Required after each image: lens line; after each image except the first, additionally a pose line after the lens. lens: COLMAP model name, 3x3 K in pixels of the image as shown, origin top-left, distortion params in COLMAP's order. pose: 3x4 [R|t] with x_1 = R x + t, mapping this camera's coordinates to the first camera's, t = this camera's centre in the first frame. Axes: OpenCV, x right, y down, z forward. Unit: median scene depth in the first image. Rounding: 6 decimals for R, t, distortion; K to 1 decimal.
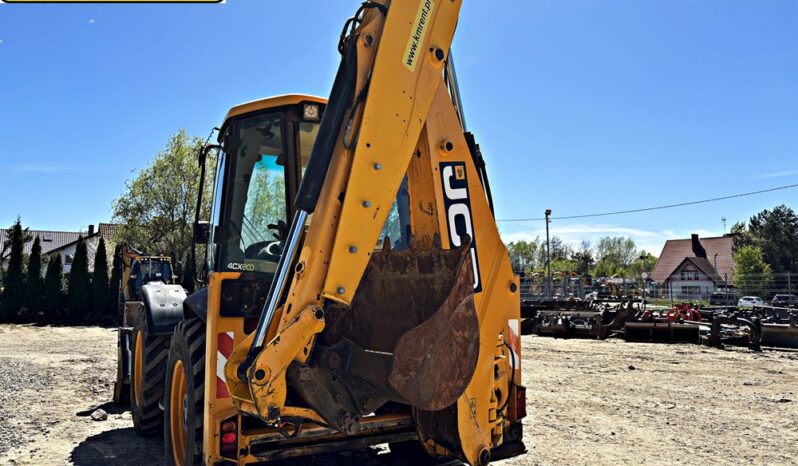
lens RADIAL K [[600.4, 0, 396.4], [0, 600.4, 234.2], [0, 0, 1]] dist [0.051911, -0.062188]
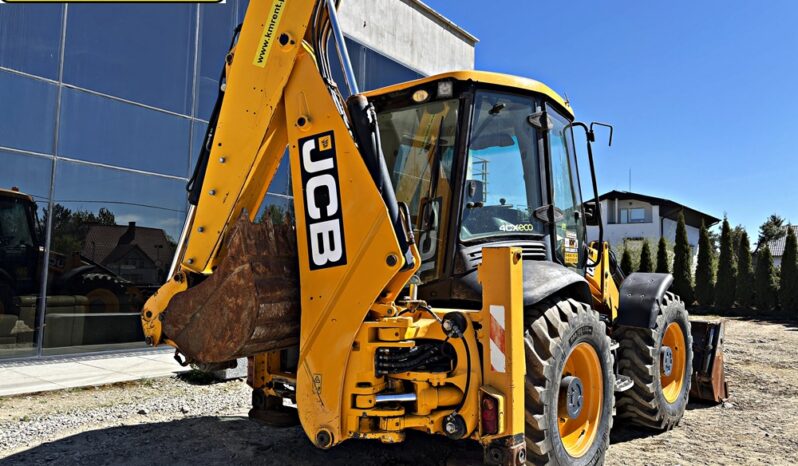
lens RADIAL K [[600.4, 0, 397.9], [0, 600.4, 229.2], [0, 0, 1]] dist [0.051911, -0.062188]
pose [[0.351873, -0.064463, -0.933825, 0.935977], [0.059783, 0.997137, -0.046306, 0.079387], [0.934137, -0.039533, 0.354720, 0.675378]]
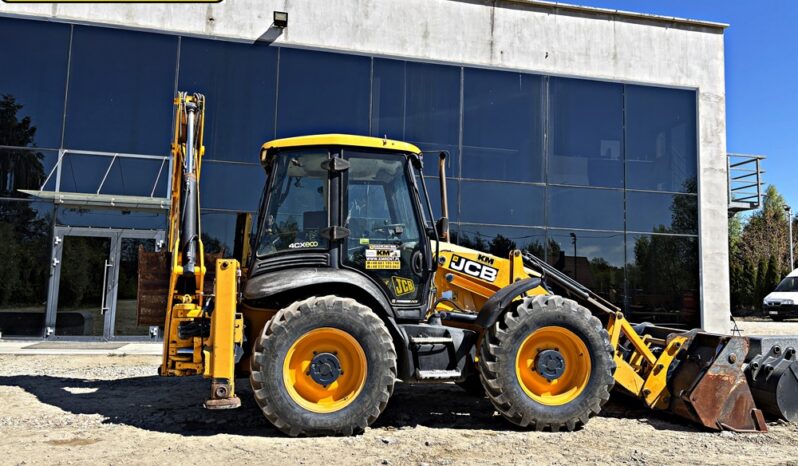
lens RADIAL K [[600.4, 0, 403.8], [0, 600.4, 228.6], [0, 0, 1]] dist [0.051911, -0.062188]
pose [[-0.349634, -0.103116, -0.931195, 1.276803], [0.061974, 0.989202, -0.132809, 0.196748], [0.934834, -0.104144, -0.339468, 1.827867]]
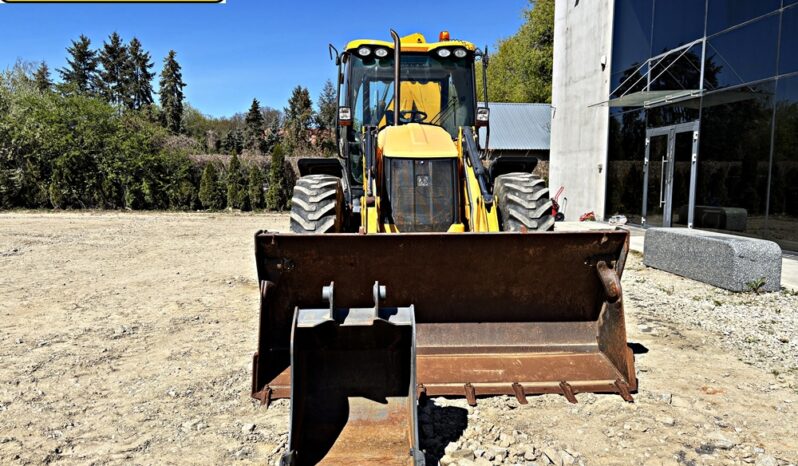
lens RADIAL K [[600.4, 0, 397.1], [0, 600.4, 238.7], [0, 0, 1]] dist [0.051911, -0.062188]
pose [[-0.887469, -0.049988, 0.458149, -1.136329], [-0.048099, 0.998718, 0.015798, 0.302891], [-0.458351, -0.008017, -0.888735, 2.819627]]
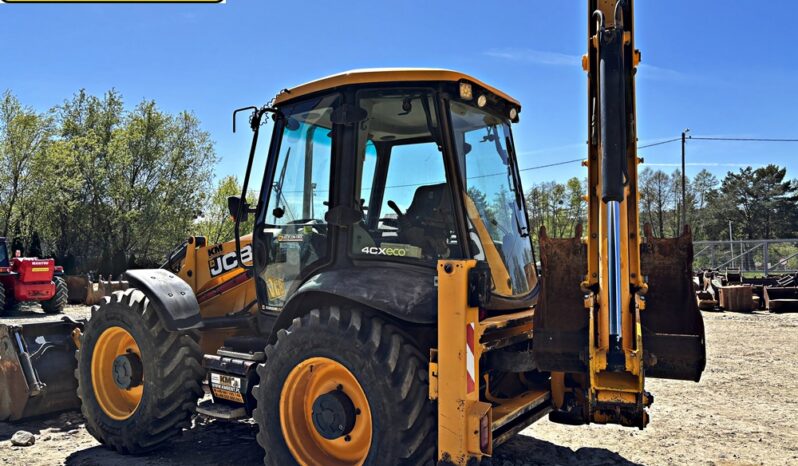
lens RADIAL K [[600.4, 0, 397.9], [0, 600.4, 232.8], [0, 0, 1]] dist [0.051911, -0.062188]
pose [[0.891441, 0.006948, 0.453083, -0.677791], [-0.028197, 0.998795, 0.040161, -0.012284], [-0.452258, -0.048577, 0.890563, 0.179412]]
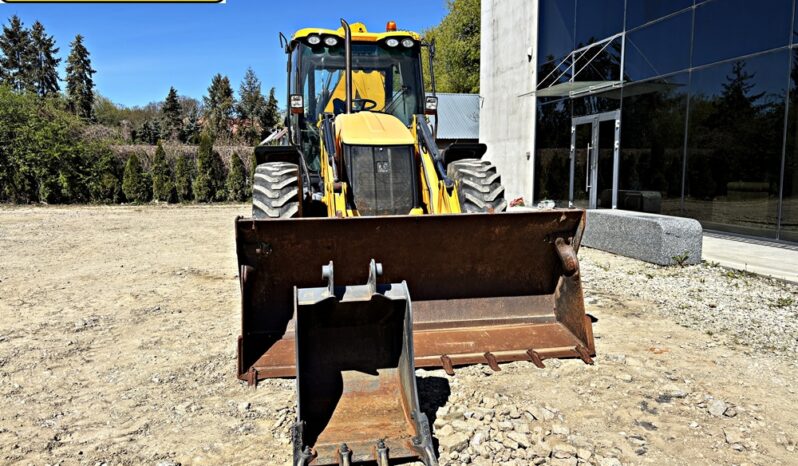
lens RADIAL K [[600.4, 0, 397.3], [0, 600.4, 237.5], [0, 0, 1]] dist [0.051911, -0.062188]
pose [[-0.938295, -0.033259, 0.344232, -1.080575], [-0.025906, 0.999328, 0.025941, 0.317849], [-0.344864, 0.015422, -0.938526, 2.894188]]
